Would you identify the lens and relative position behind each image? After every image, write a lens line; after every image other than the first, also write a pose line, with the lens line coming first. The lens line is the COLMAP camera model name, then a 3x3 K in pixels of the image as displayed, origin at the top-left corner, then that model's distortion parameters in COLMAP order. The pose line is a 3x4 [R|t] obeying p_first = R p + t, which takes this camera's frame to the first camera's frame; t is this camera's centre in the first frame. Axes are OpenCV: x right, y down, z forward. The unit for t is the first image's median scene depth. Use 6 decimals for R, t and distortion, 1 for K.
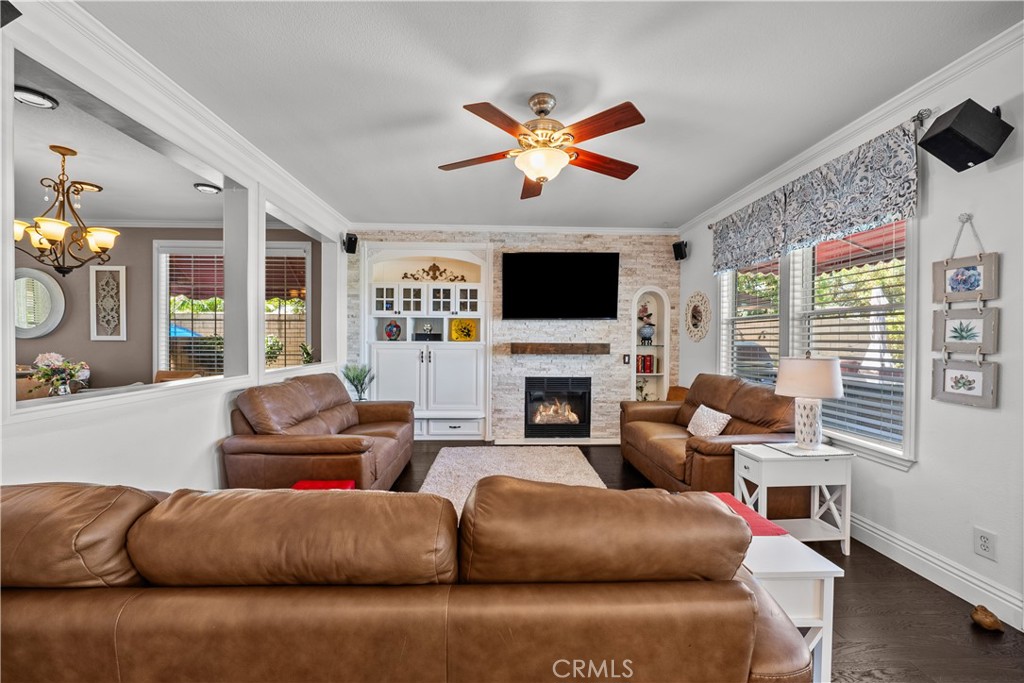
lens RADIAL K [[396.9, 0, 511.3], [0, 396.9, 341.9], [0, 0, 1]] dist [-0.000529, 0.000161]
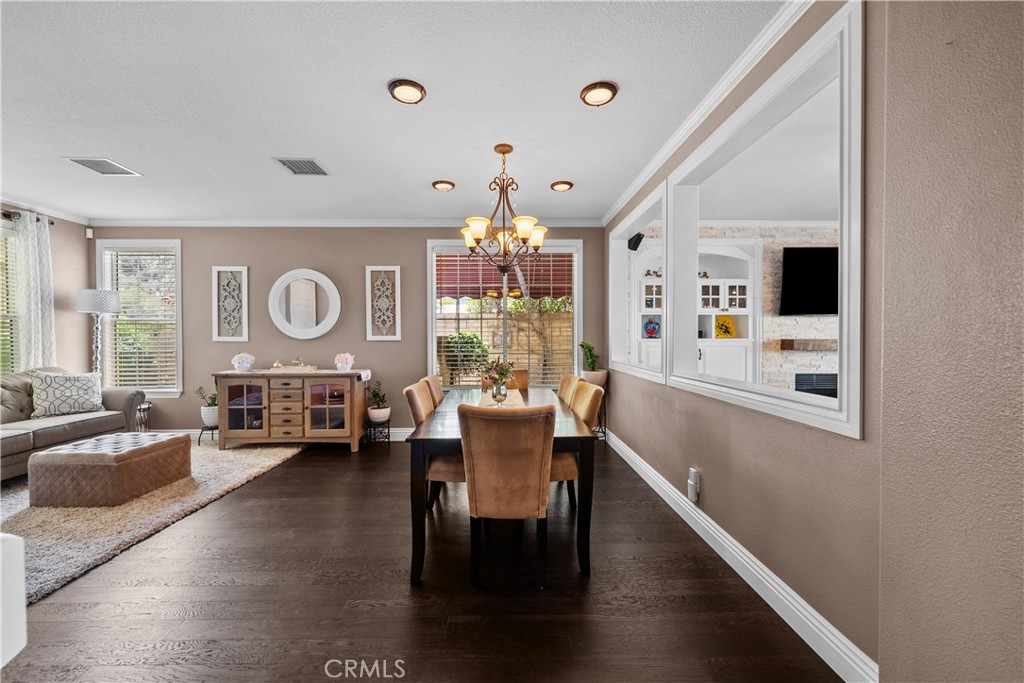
lens RADIAL K [[396.9, 0, 511.9], [0, 396.9, 341.9], [0, 0, 1]] dist [-0.000529, 0.000161]
pose [[0.999923, -0.009171, -0.008328, -0.663445], [0.009235, 0.999928, 0.007676, -0.004945], [0.008257, -0.007752, 0.999936, 0.004879]]
